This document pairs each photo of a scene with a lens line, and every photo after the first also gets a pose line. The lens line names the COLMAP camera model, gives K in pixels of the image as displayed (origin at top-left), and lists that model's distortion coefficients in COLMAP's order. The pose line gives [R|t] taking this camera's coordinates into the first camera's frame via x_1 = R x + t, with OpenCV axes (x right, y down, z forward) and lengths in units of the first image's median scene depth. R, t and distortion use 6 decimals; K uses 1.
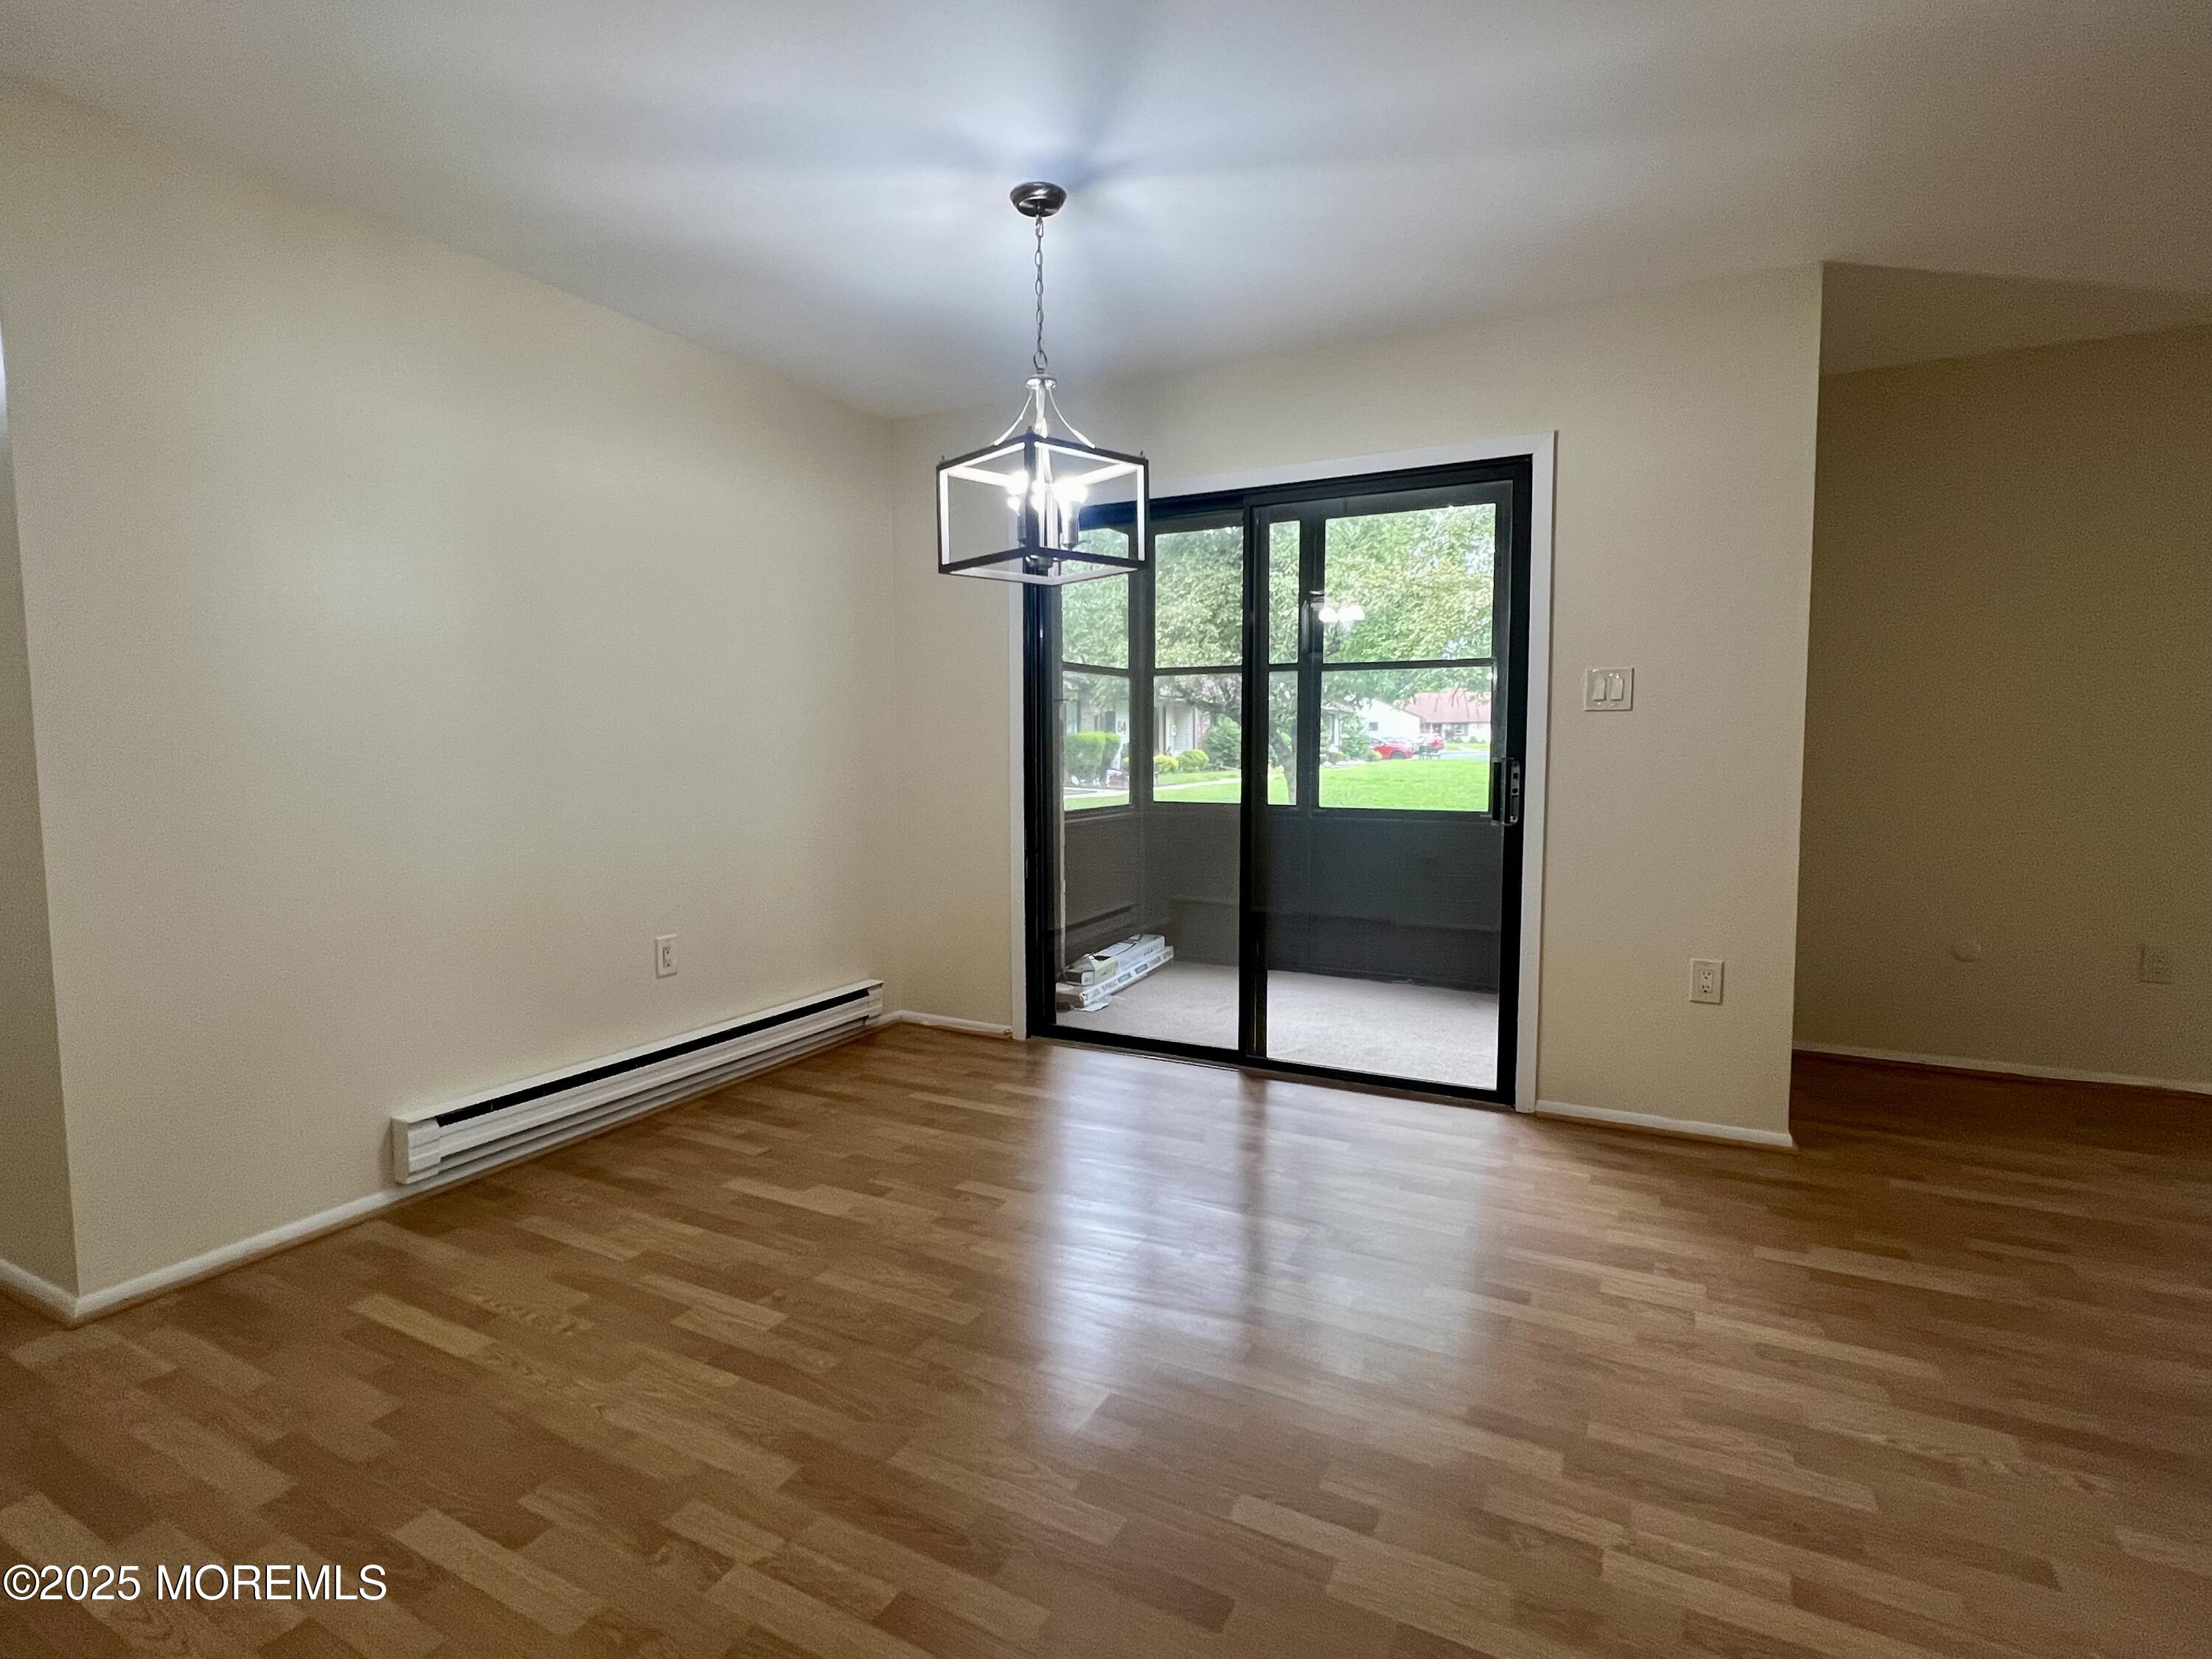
lens RADIAL K [[1086.6, 0, 1105.7], [0, 1086.6, 825.7], [0, 0, 1]] dist [0.001472, 0.000436]
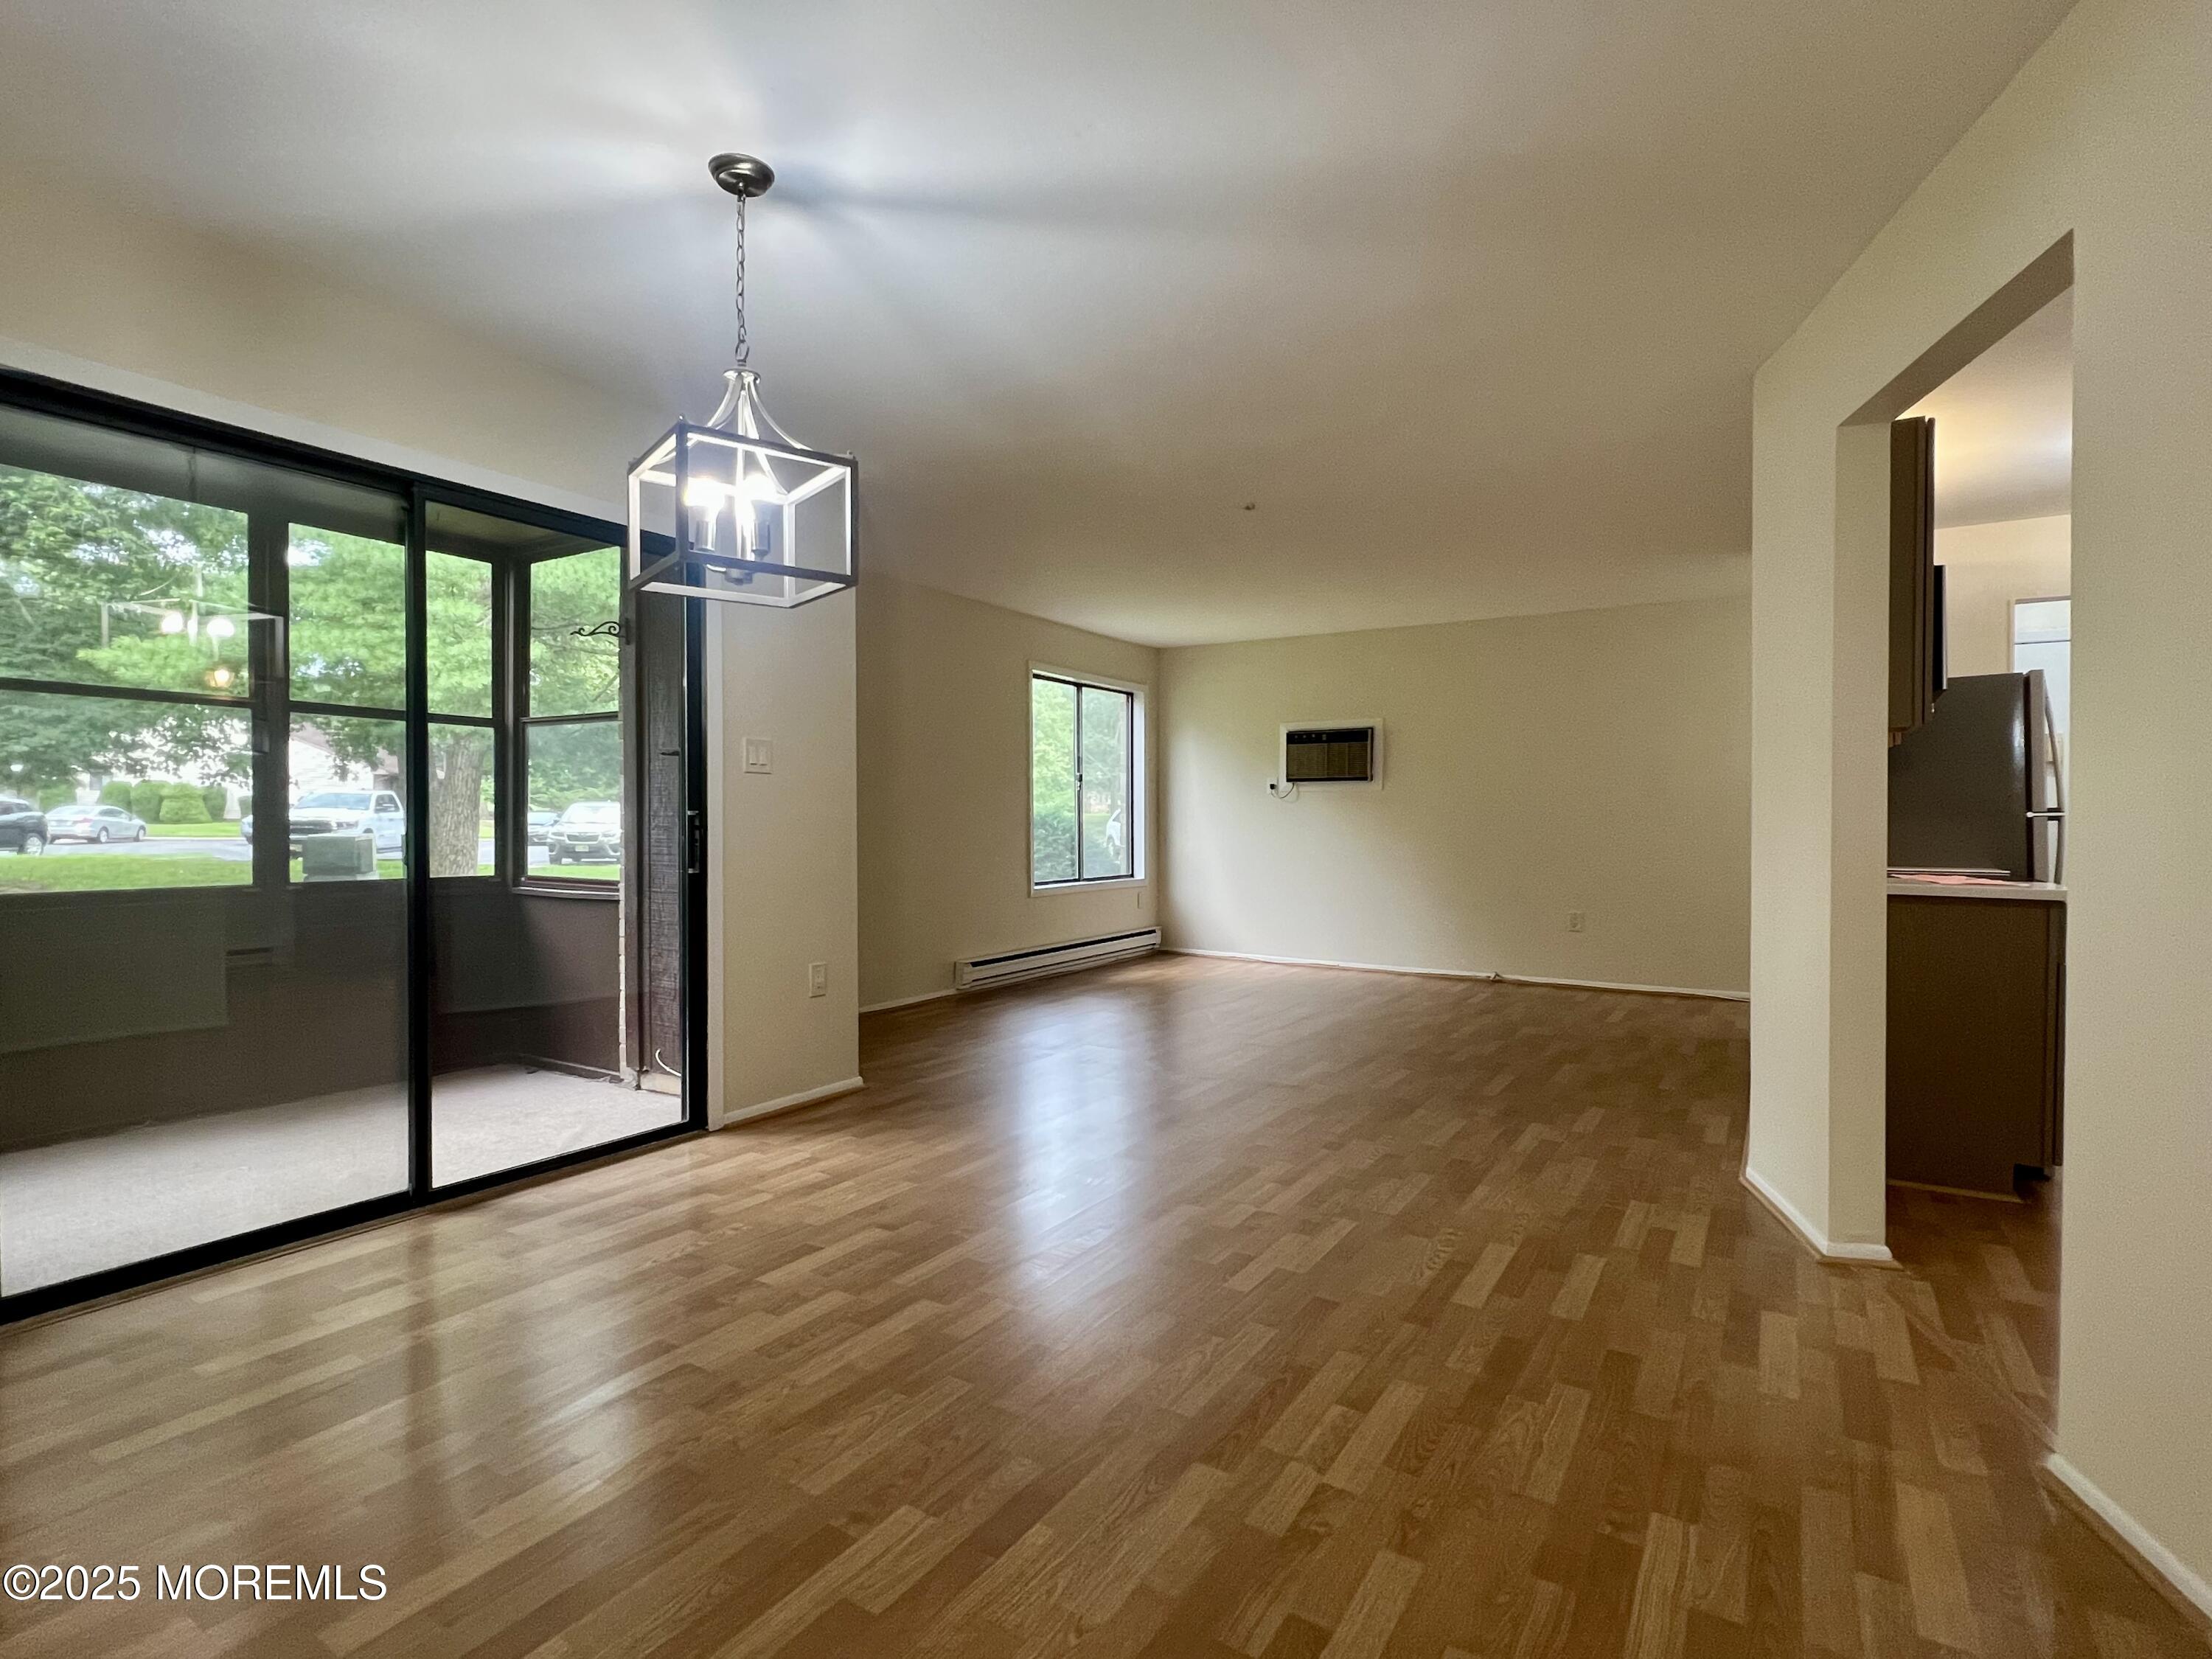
lens RADIAL K [[1086.6, 0, 1105.7], [0, 1086.6, 825.7], [0, 0, 1]] dist [0.001472, 0.000436]
pose [[0.076113, -0.001904, 0.997097, -0.634278], [0.072585, 0.997356, -0.003636, -0.011272], [-0.994454, 0.072651, 0.076050, 0.460396]]
